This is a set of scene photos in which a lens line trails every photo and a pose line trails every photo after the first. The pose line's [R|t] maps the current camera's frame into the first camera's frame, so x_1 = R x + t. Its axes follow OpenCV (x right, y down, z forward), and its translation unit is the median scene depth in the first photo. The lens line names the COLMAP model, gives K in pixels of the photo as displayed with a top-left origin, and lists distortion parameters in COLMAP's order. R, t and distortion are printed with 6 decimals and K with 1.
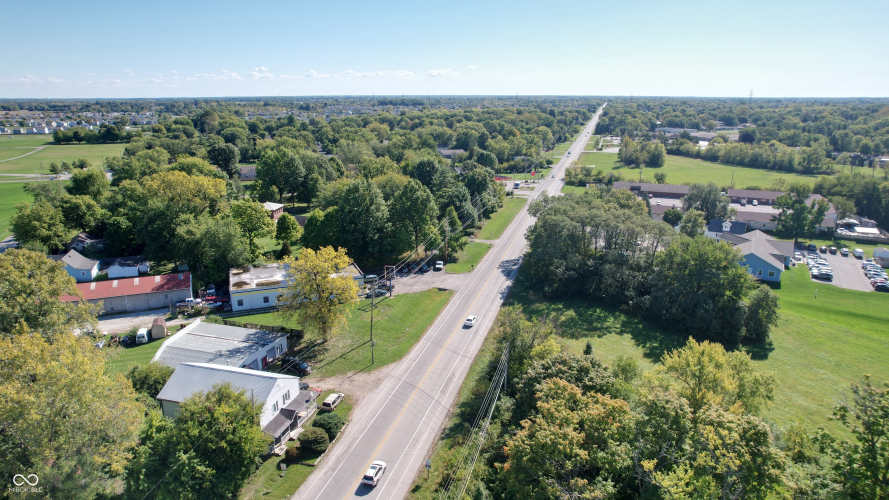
lens RADIAL K [[569.1, 0, 444.5], [0, 569.1, 250.0], [0, 0, 1]] dist [-0.068637, 0.060599]
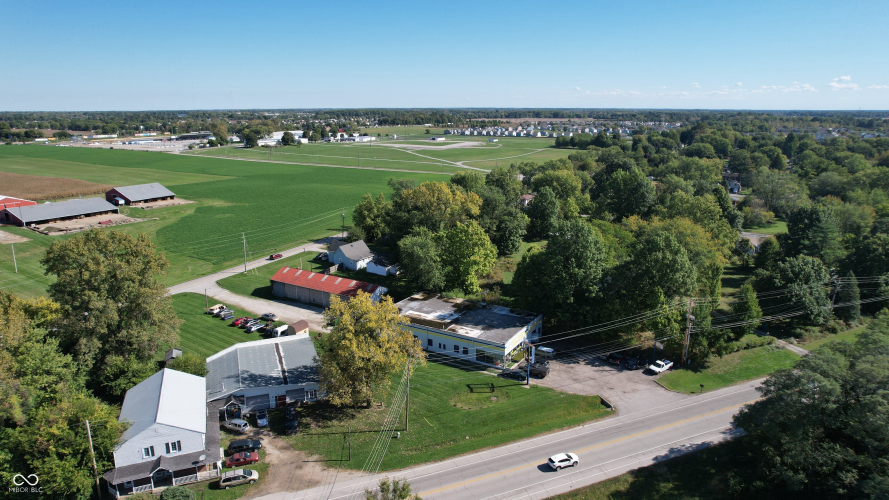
lens RADIAL K [[569.1, 0, 444.5], [0, 569.1, 250.0], [0, 0, 1]] dist [-0.068637, 0.060599]
pose [[0.617527, 0.194938, -0.762010, 0.297441], [-0.210290, 0.974453, 0.078868, -0.100454], [0.757917, 0.111540, 0.642745, 0.363857]]
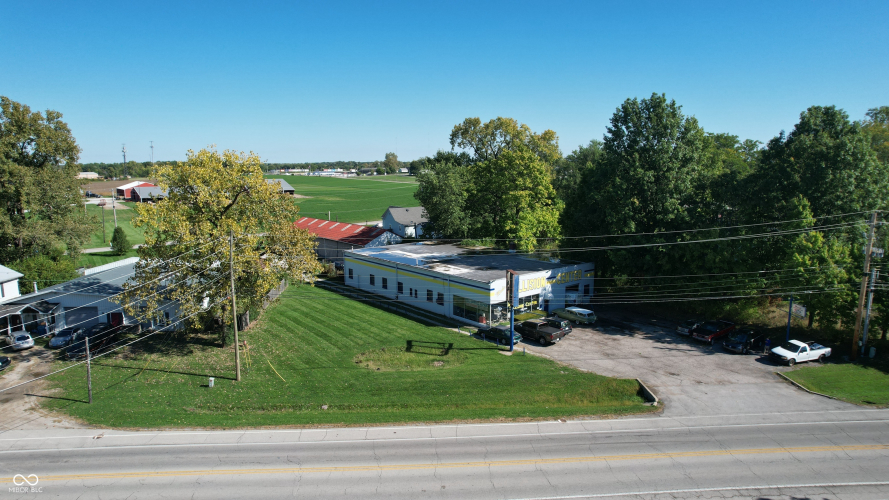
lens RADIAL K [[569.1, 0, 444.5], [0, 569.1, 250.0], [0, 0, 1]] dist [-0.068637, 0.060599]
pose [[0.329314, 0.144817, -0.933049, 0.204153], [-0.251360, 0.965956, 0.061209, 0.001743], [0.910149, 0.214374, 0.354504, 0.671257]]
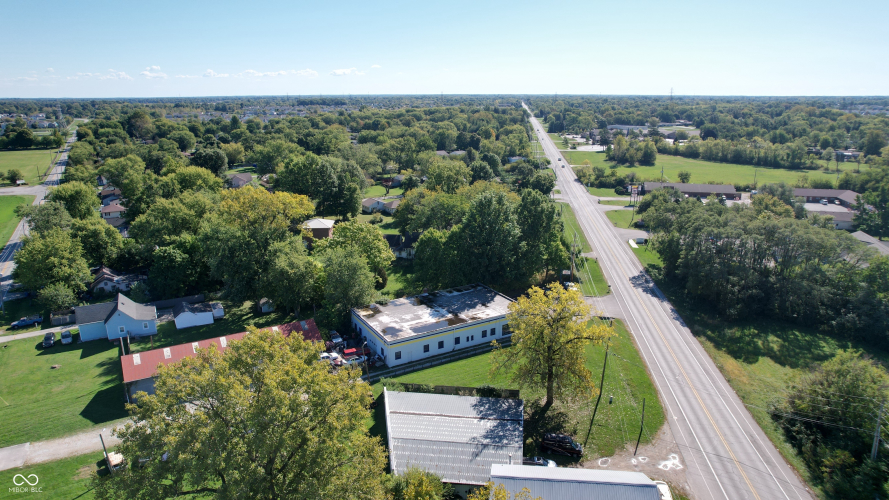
lens RADIAL K [[569.1, 0, 444.5], [0, 569.1, 250.0], [0, 0, 1]] dist [-0.068637, 0.060599]
pose [[0.987750, -0.043320, 0.149908, -0.318080], [0.043149, 0.999059, 0.004398, -0.041235], [-0.149958, 0.002124, 0.988690, 0.165801]]
